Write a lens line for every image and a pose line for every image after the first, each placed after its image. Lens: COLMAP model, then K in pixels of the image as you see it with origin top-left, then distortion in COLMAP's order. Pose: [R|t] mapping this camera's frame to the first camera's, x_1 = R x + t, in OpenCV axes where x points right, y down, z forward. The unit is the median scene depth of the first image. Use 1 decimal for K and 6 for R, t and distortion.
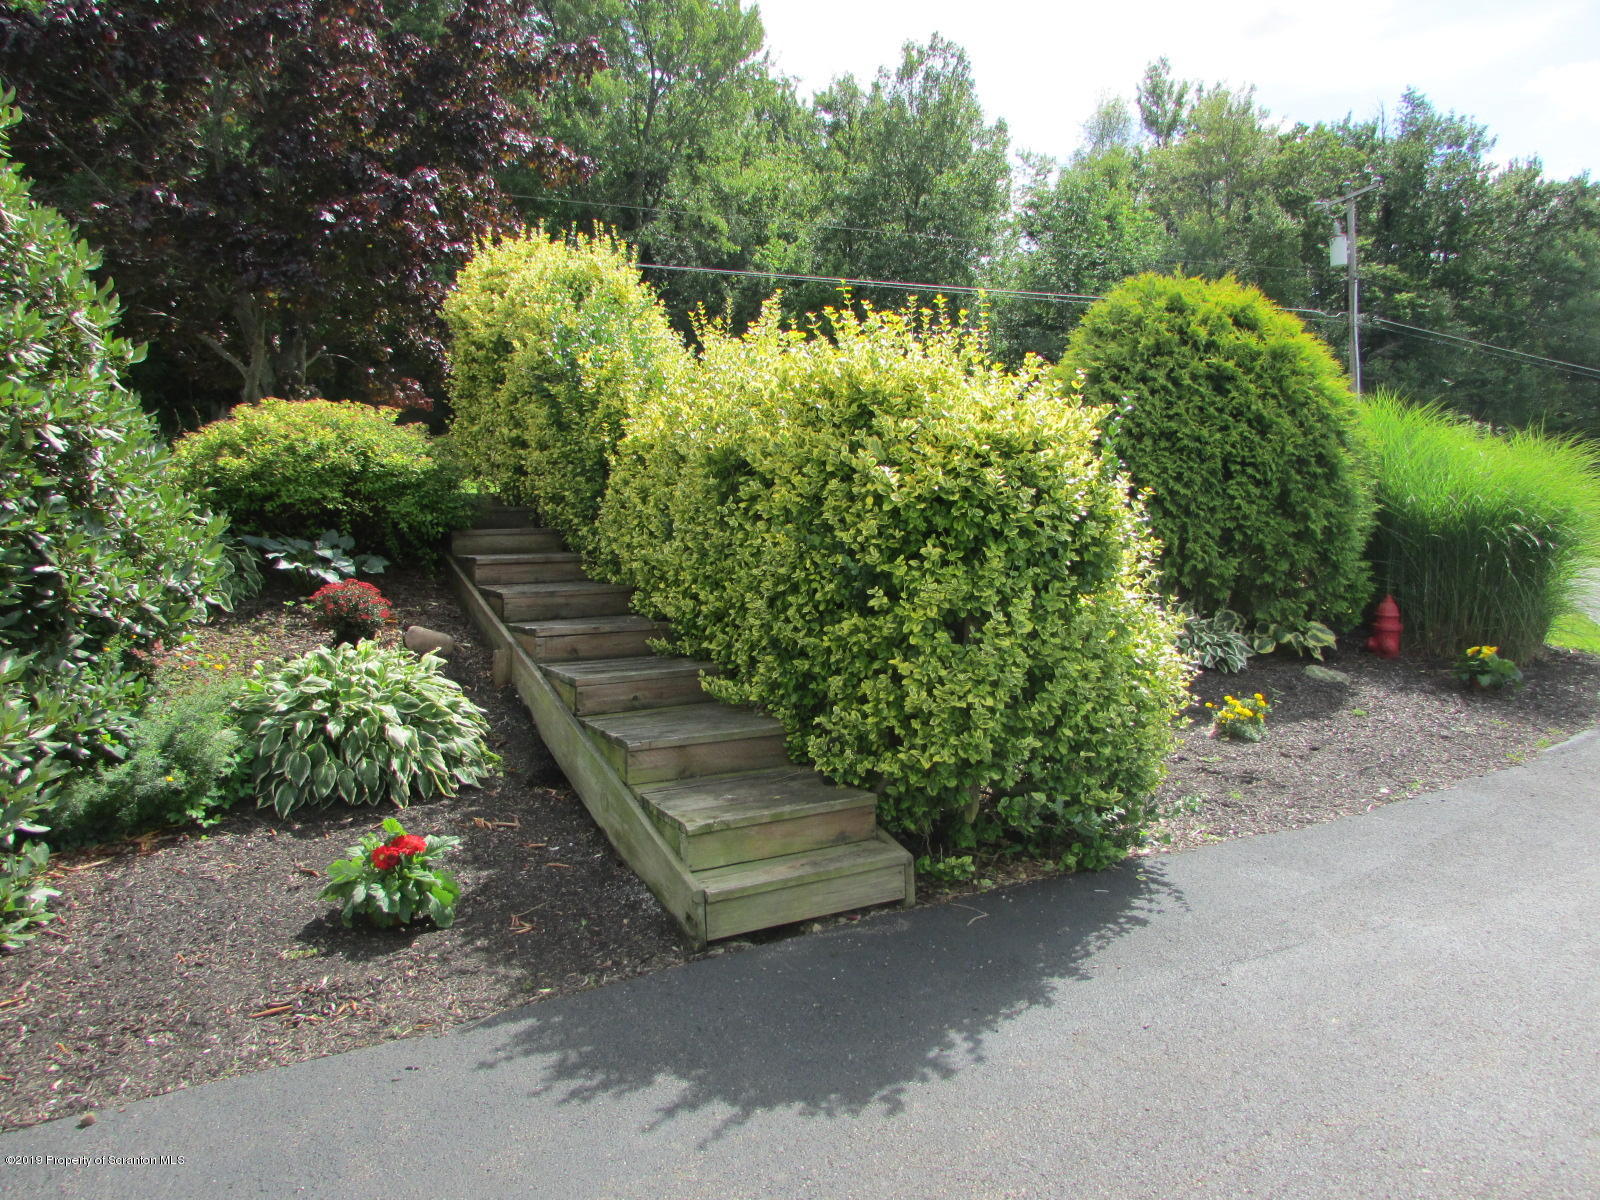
lens RADIAL K [[1144.2, 0, 800.7], [0, 1144.2, 598.6], [0, 0, 1]] dist [-0.031640, 0.014359]
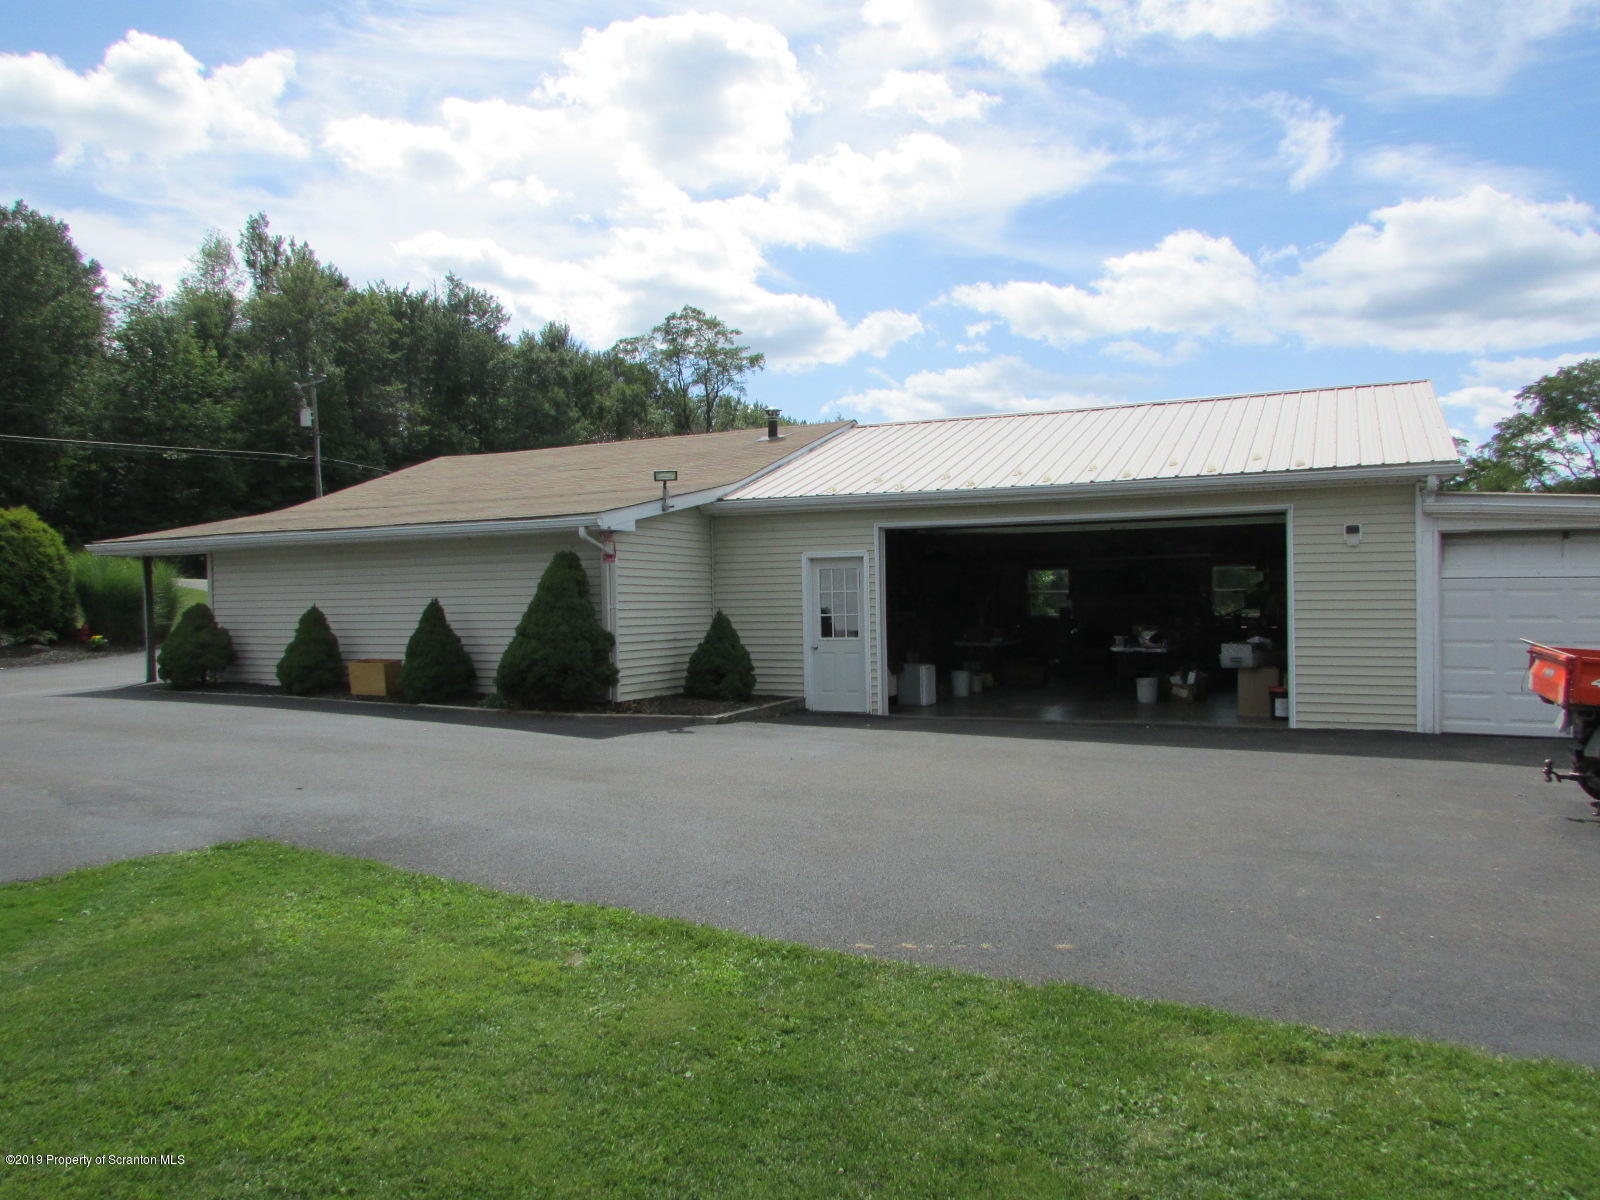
lens RADIAL K [[1144.2, 0, 794.8], [0, 1144.2, 605.5], [0, 0, 1]] dist [-0.031640, 0.014359]
pose [[0.797878, -0.010016, 0.602736, 0.032736], [0.037822, 0.998724, -0.033471, 0.017310], [-0.601631, 0.049502, 0.797239, -0.338507]]
